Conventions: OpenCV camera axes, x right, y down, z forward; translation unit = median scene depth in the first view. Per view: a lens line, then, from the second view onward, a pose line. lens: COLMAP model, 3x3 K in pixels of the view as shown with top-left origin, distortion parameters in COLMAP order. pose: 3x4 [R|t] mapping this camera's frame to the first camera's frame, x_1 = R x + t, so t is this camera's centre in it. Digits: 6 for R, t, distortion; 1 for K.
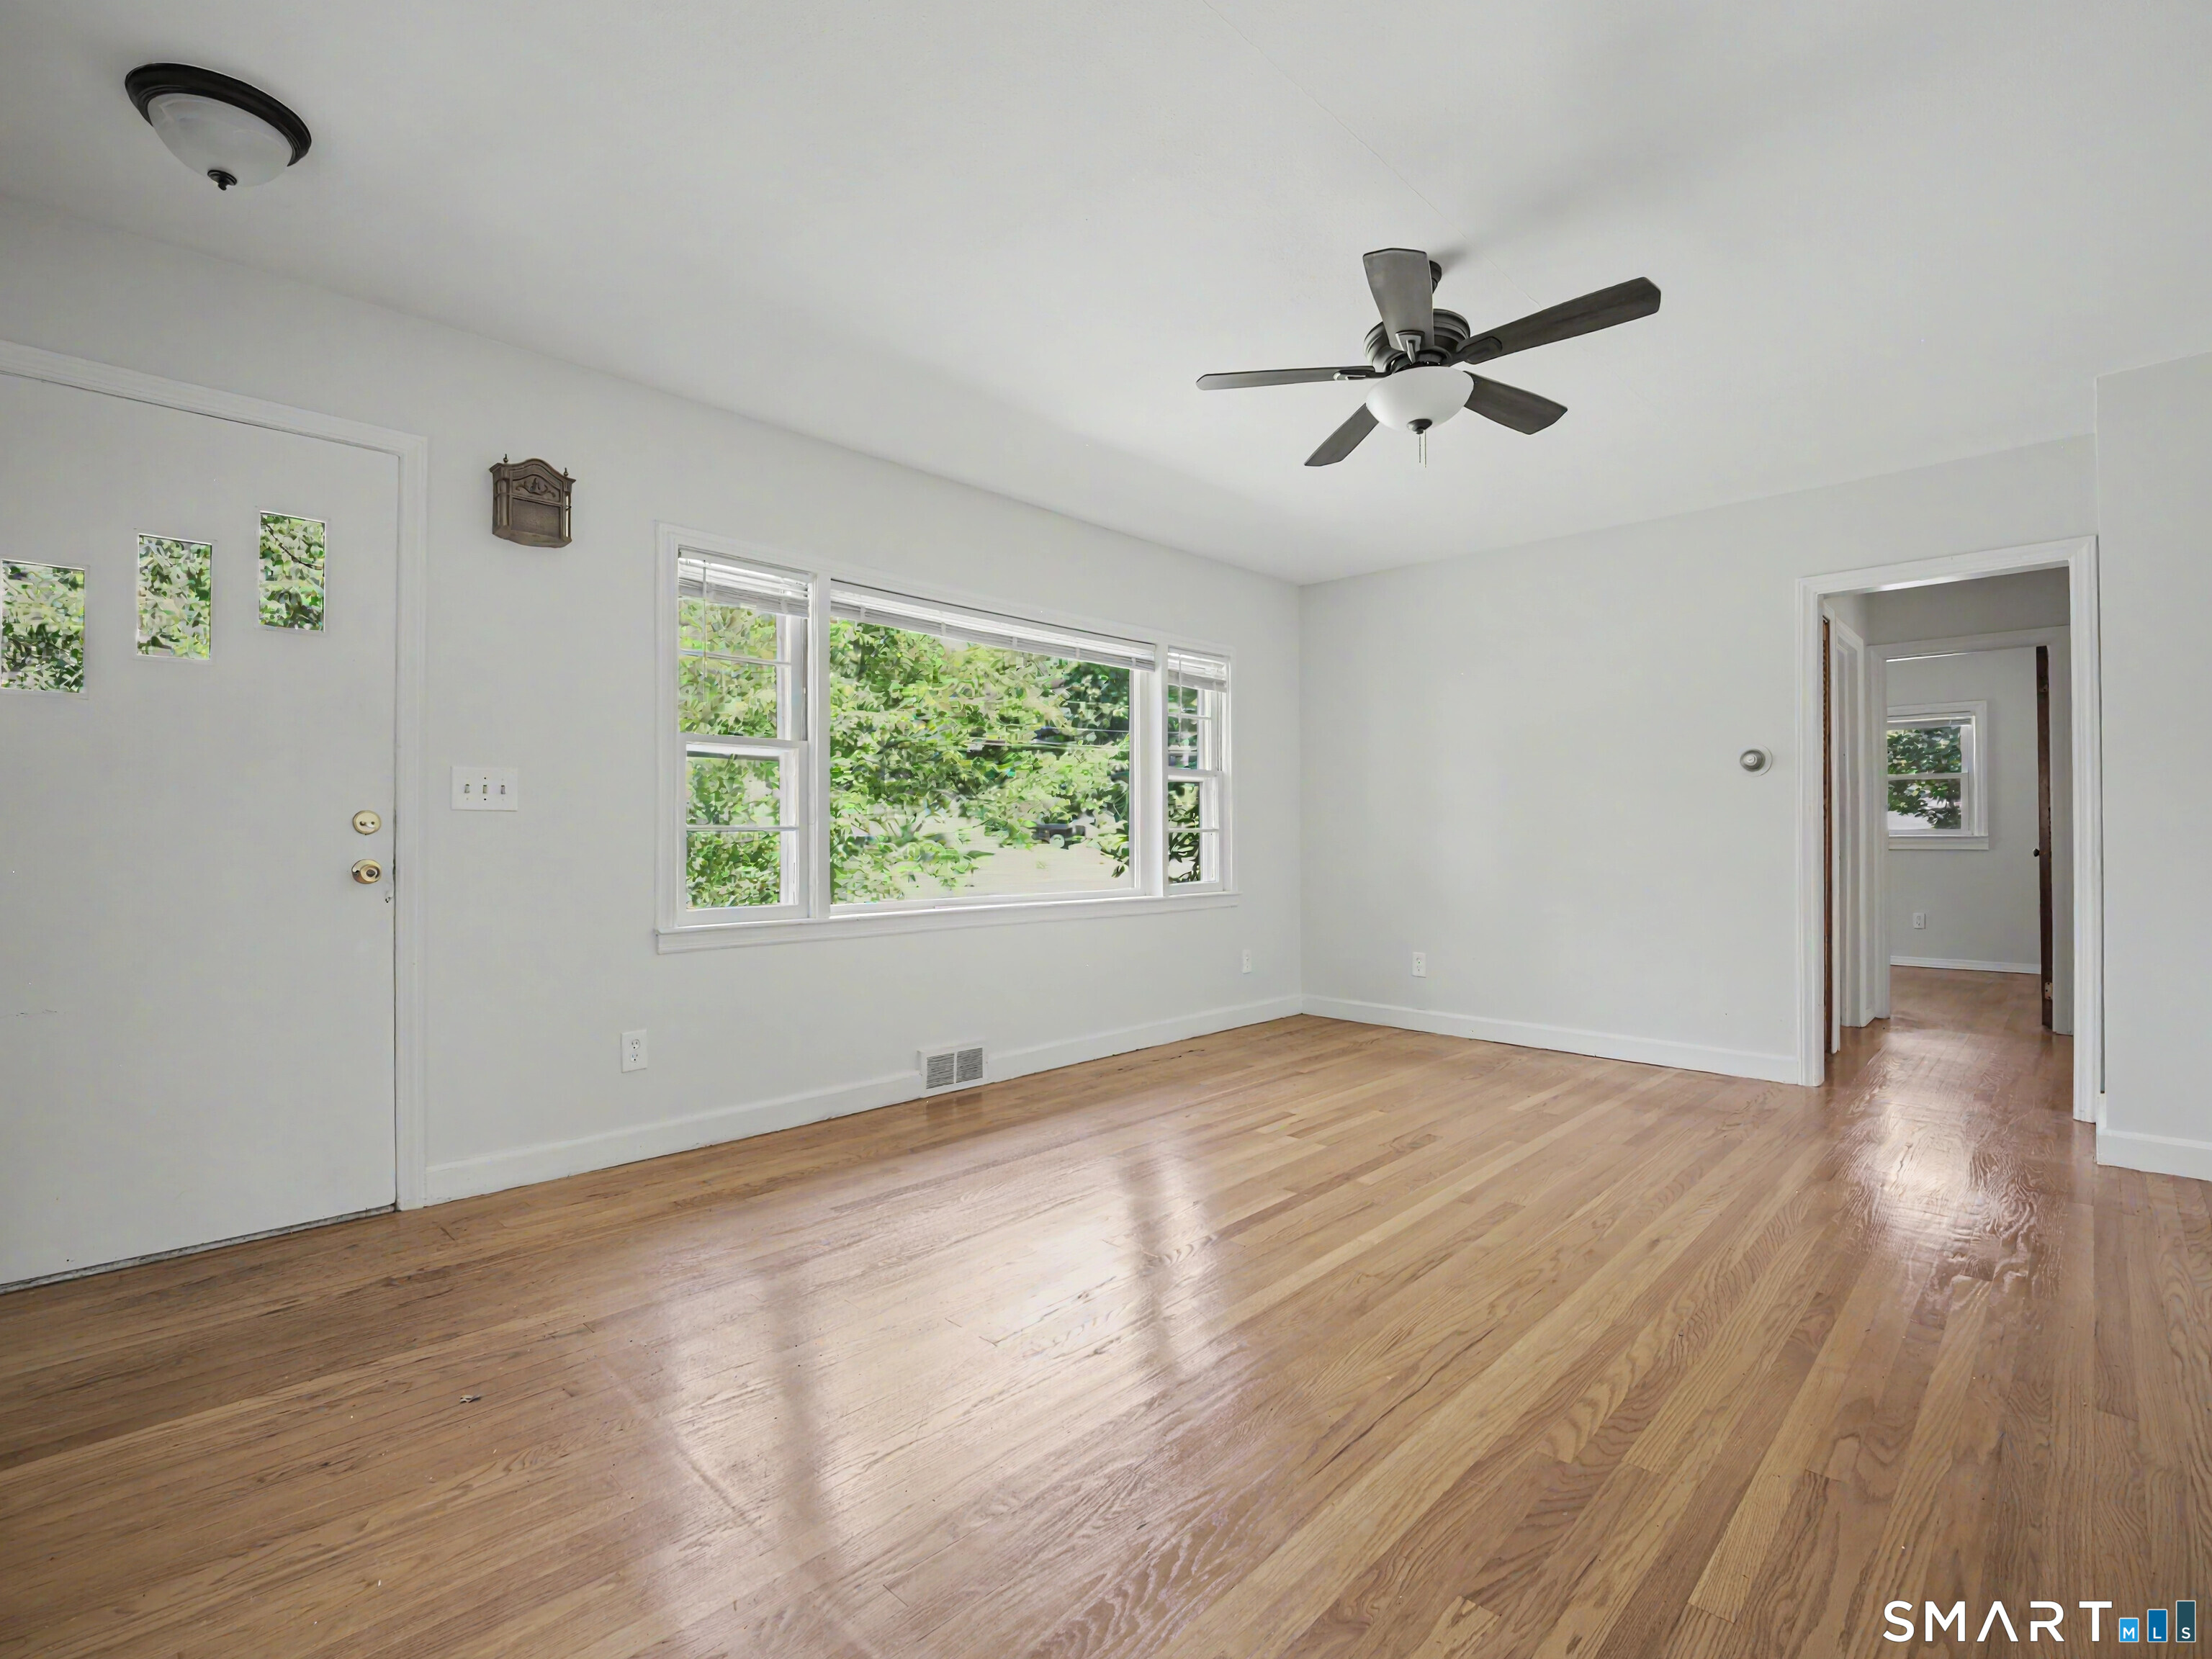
lens RADIAL K [[1034.8, 0, 1114.4], [0, 1034.8, 825.6], [0, 0, 1]] dist [-0.016638, -0.001744]
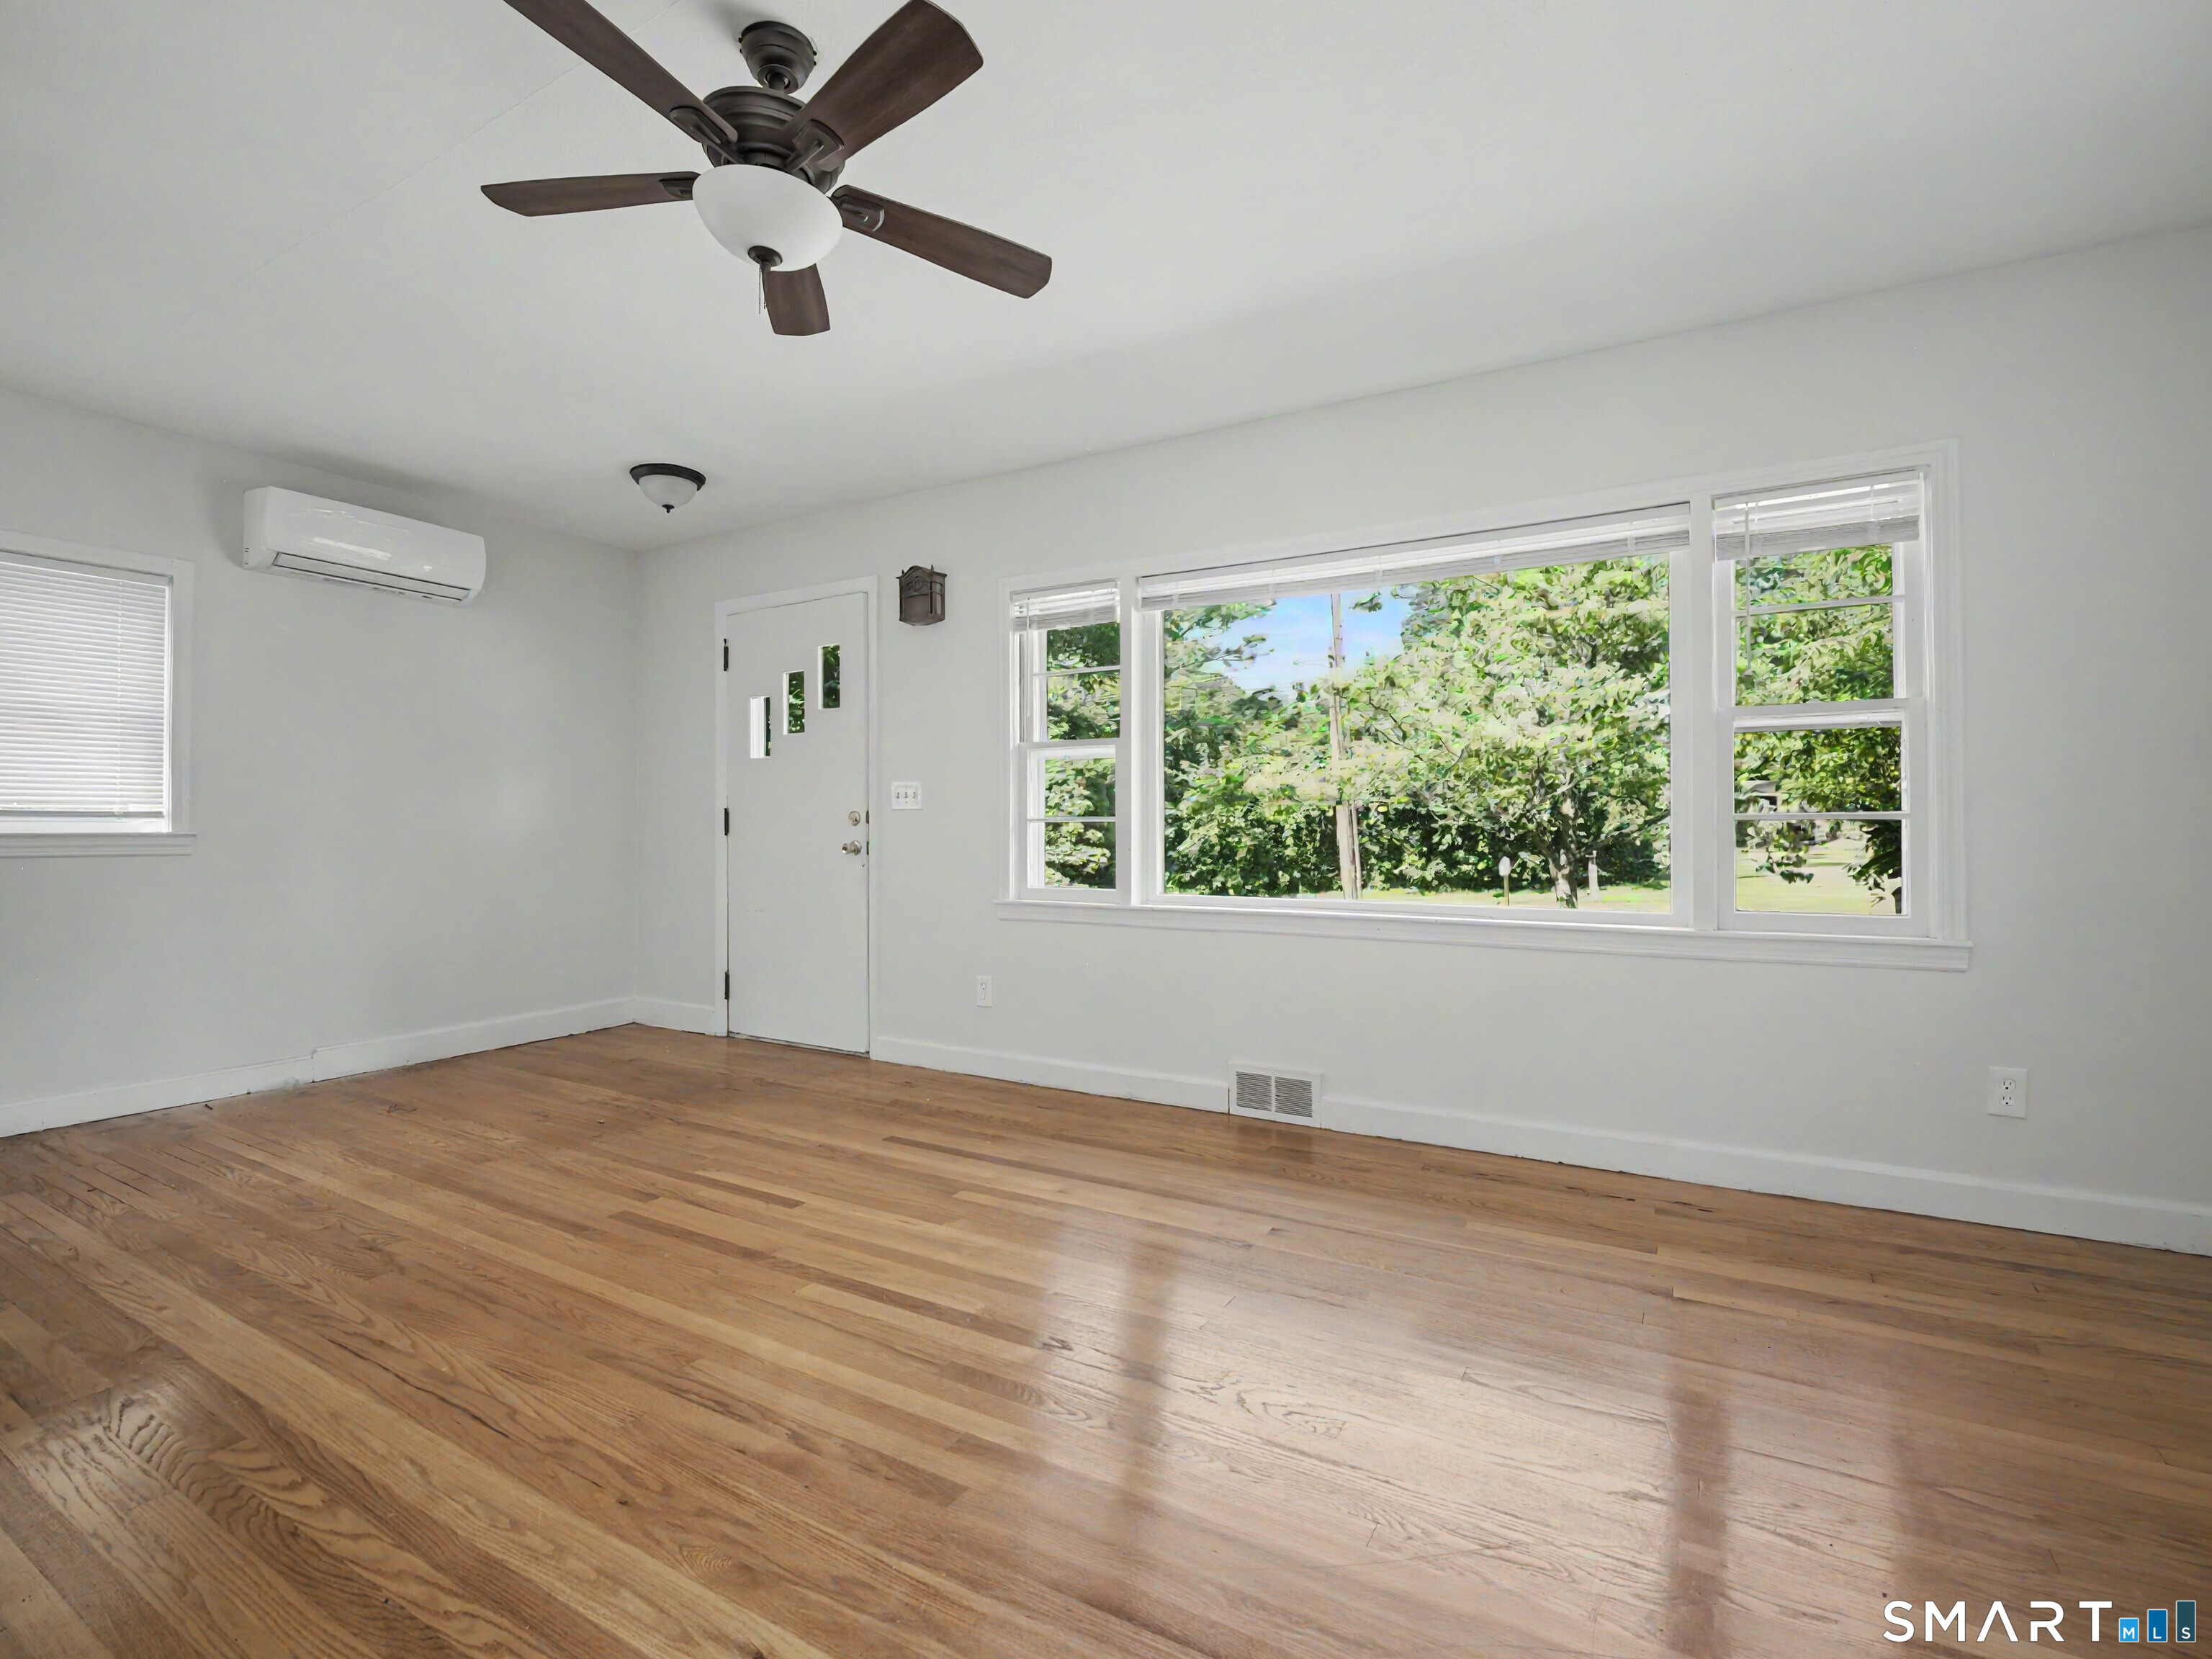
lens RADIAL K [[1034.8, 0, 1115.4], [0, 1034.8, 824.6], [0, 0, 1]] dist [-0.016638, -0.001744]
pose [[0.232770, -0.003951, -0.972524, 0.892574], [0.009107, 0.999957, -0.001883, 0.011842], [0.972489, -0.008418, 0.232796, 0.908796]]
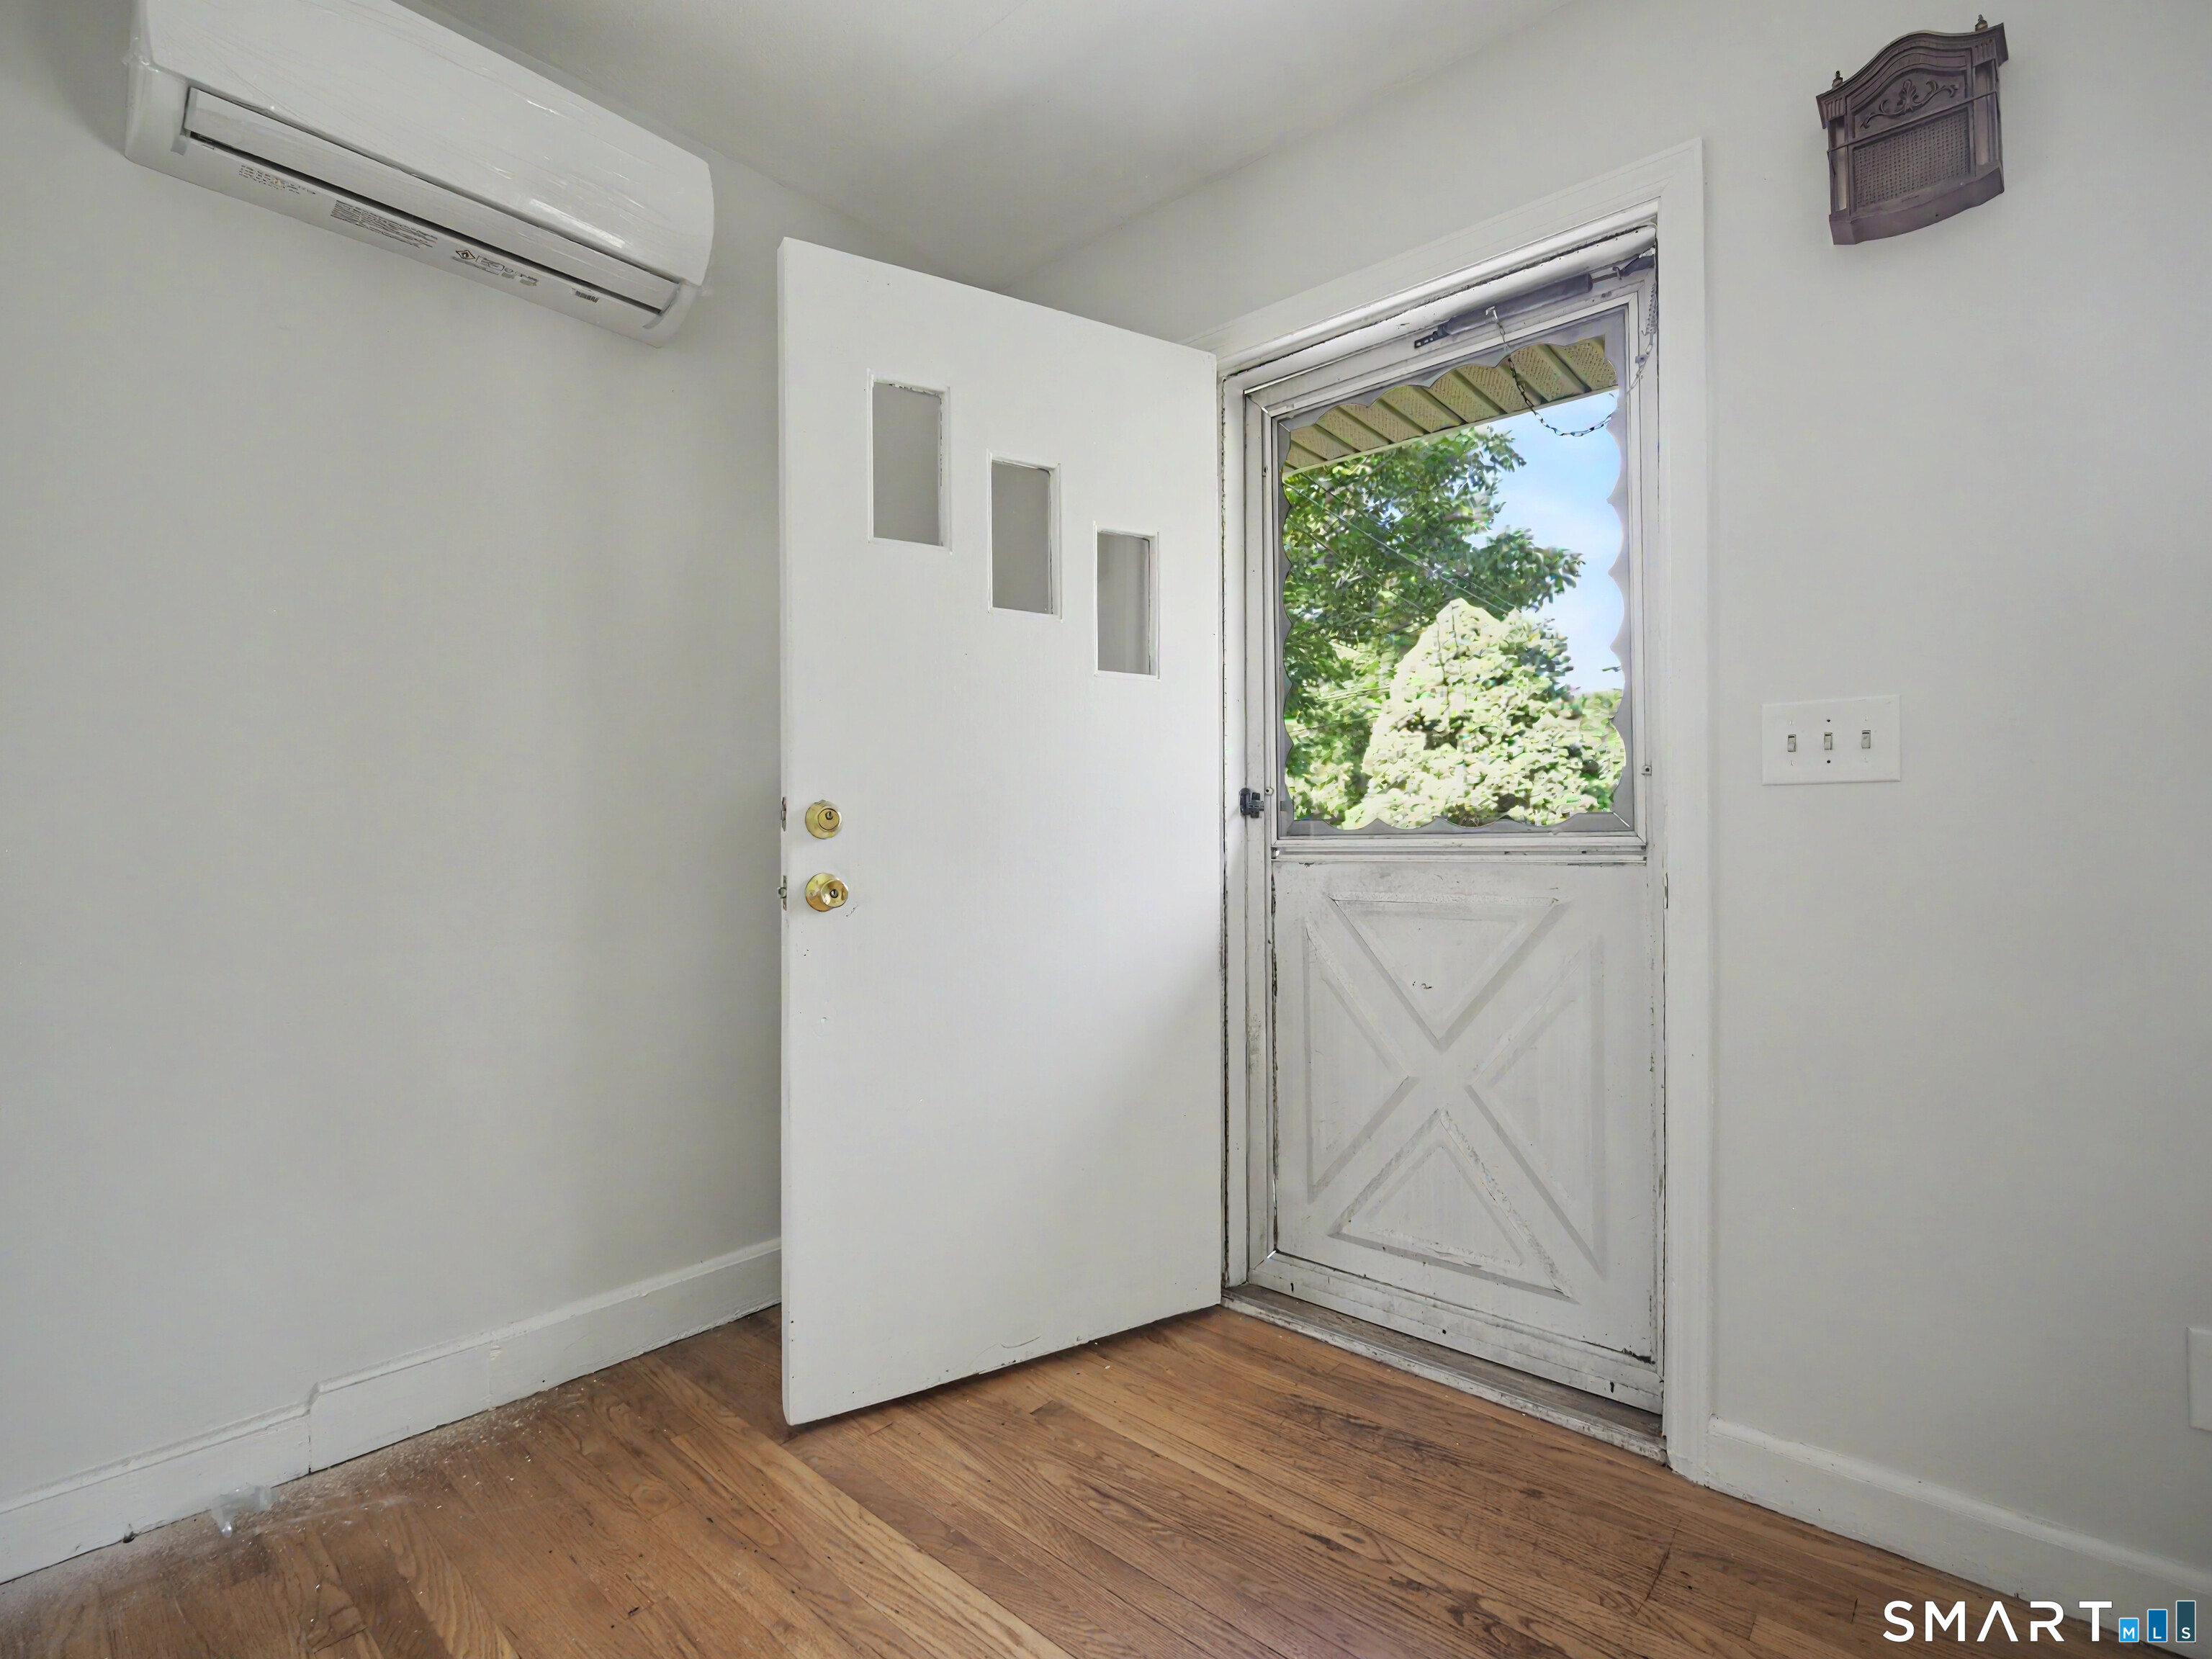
lens RADIAL K [[1034.8, 0, 1107.5], [0, 1034.8, 832.5], [0, 0, 1]] dist [-0.016638, -0.001744]
pose [[0.031839, -0.008351, -0.999458, -0.106722], [0.008436, 0.999932, -0.008086, 0.011241], [0.999457, -0.008174, 0.031907, 0.598374]]
